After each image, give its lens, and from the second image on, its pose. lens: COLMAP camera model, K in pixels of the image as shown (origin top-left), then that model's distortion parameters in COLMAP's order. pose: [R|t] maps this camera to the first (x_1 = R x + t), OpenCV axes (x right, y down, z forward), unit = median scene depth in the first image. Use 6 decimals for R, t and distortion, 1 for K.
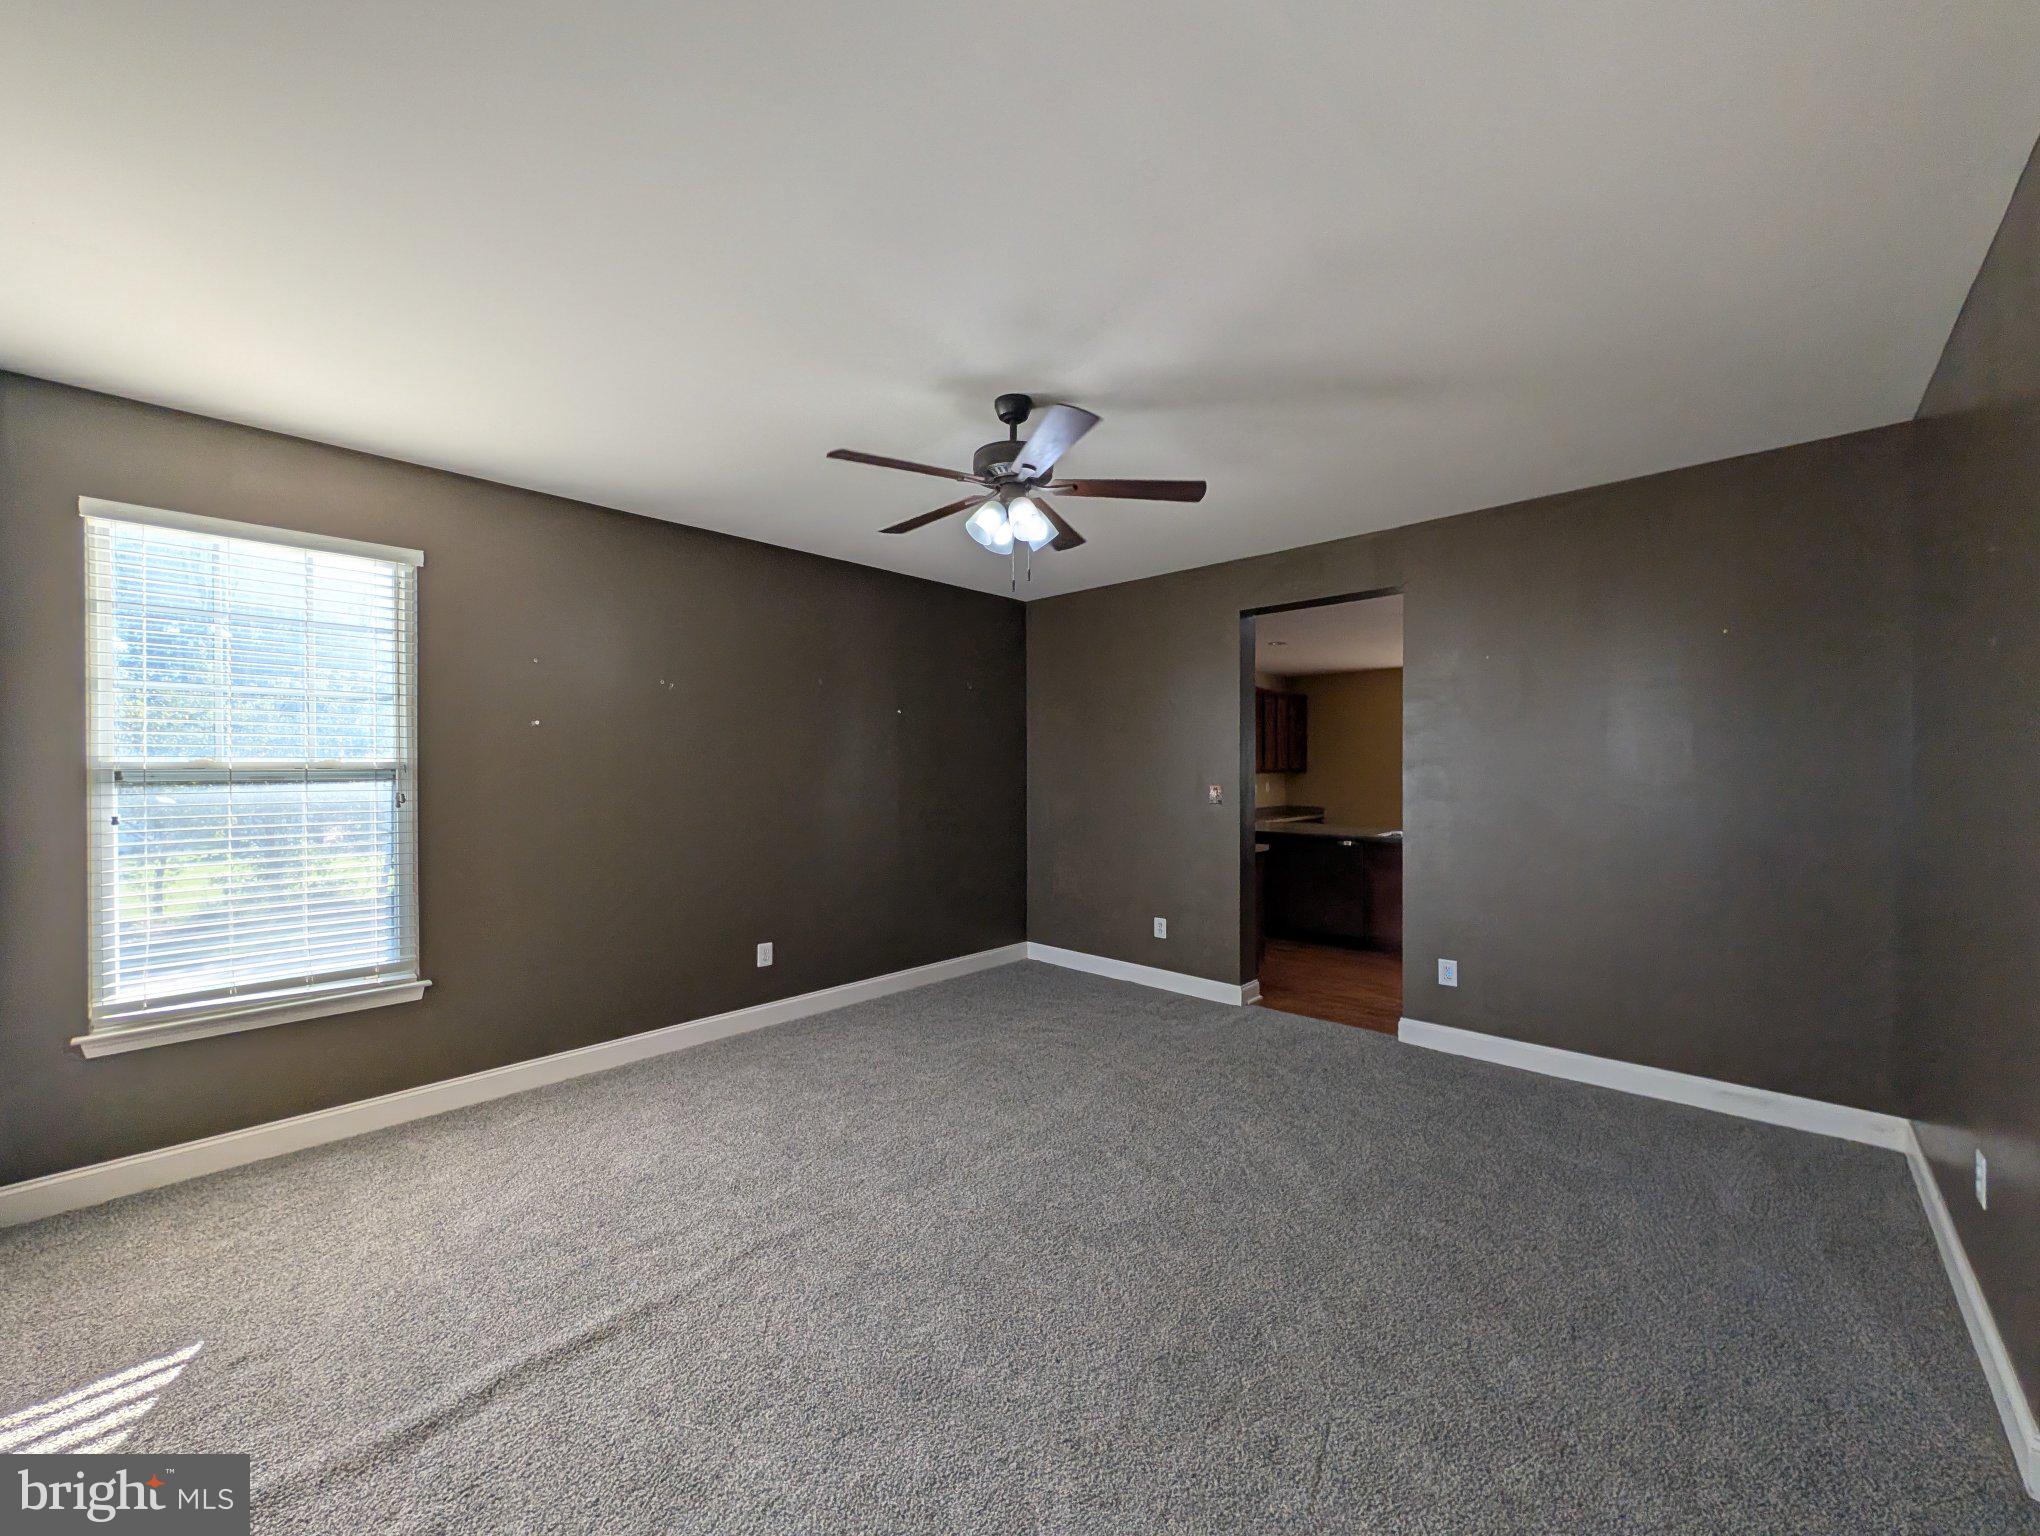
lens RADIAL K [[790.4, 0, 1011.1], [0, 790.4, 772.4], [0, 0, 1]] dist [0.000485, 0.000000]
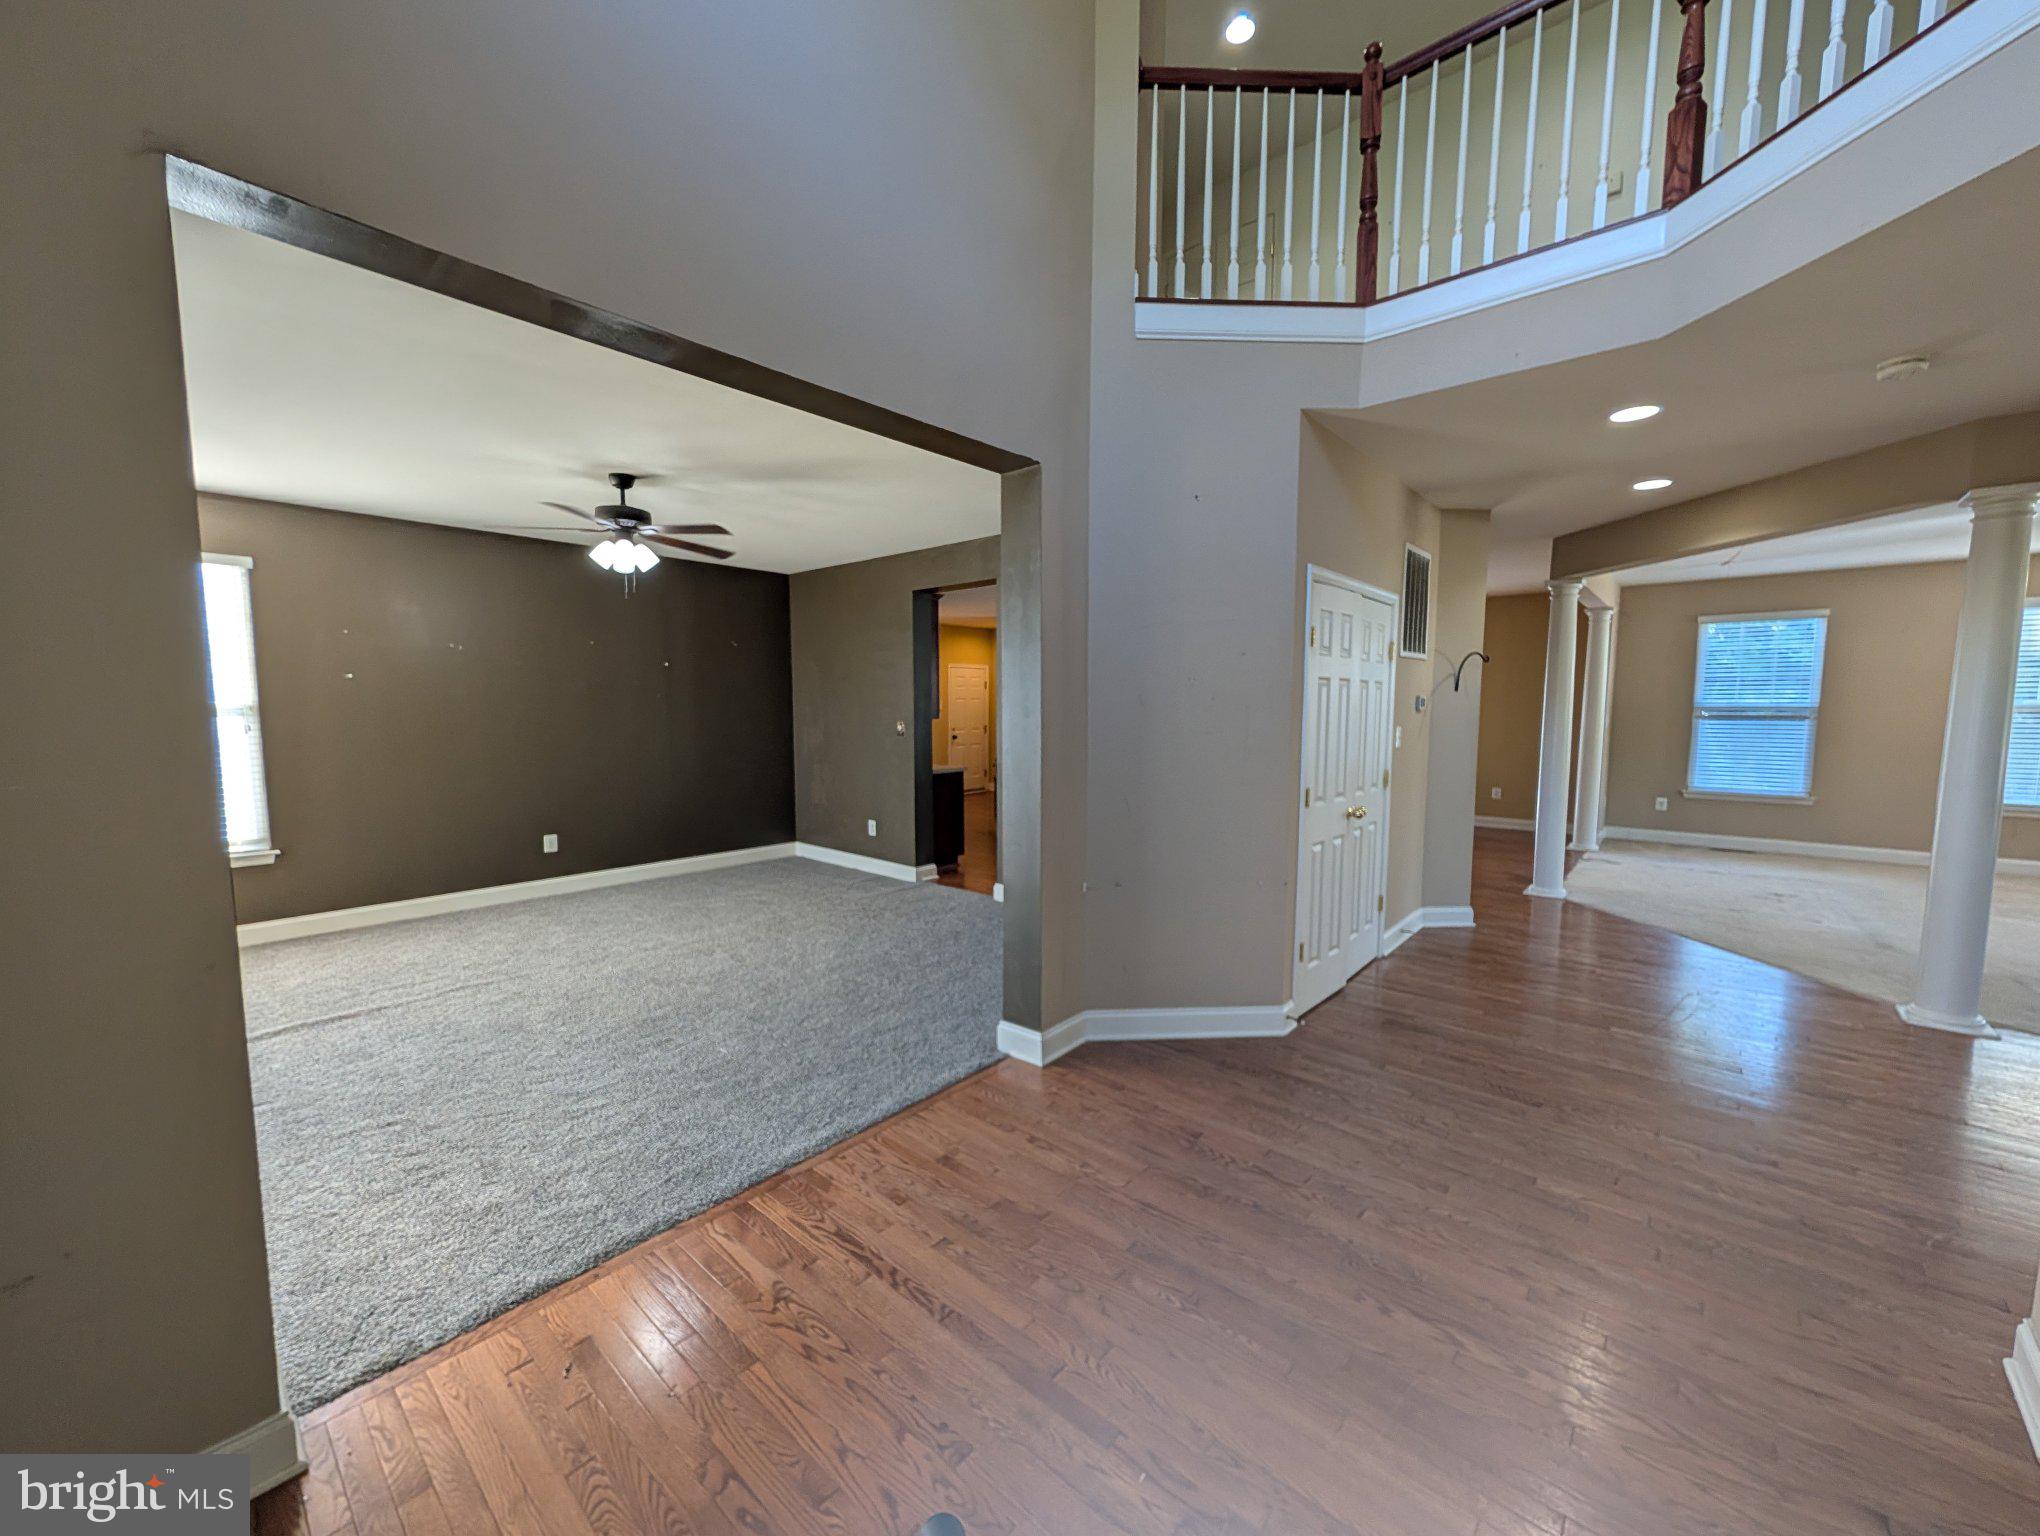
lens RADIAL K [[790.4, 0, 1011.1], [0, 790.4, 772.4], [0, 0, 1]] dist [0.000485, 0.000000]
pose [[0.999231, 0.001251, 0.039178, 0.582132], [-0.004425, 0.996703, 0.081017, -0.010167], [-0.038948, -0.081128, 0.995942, -0.522796]]
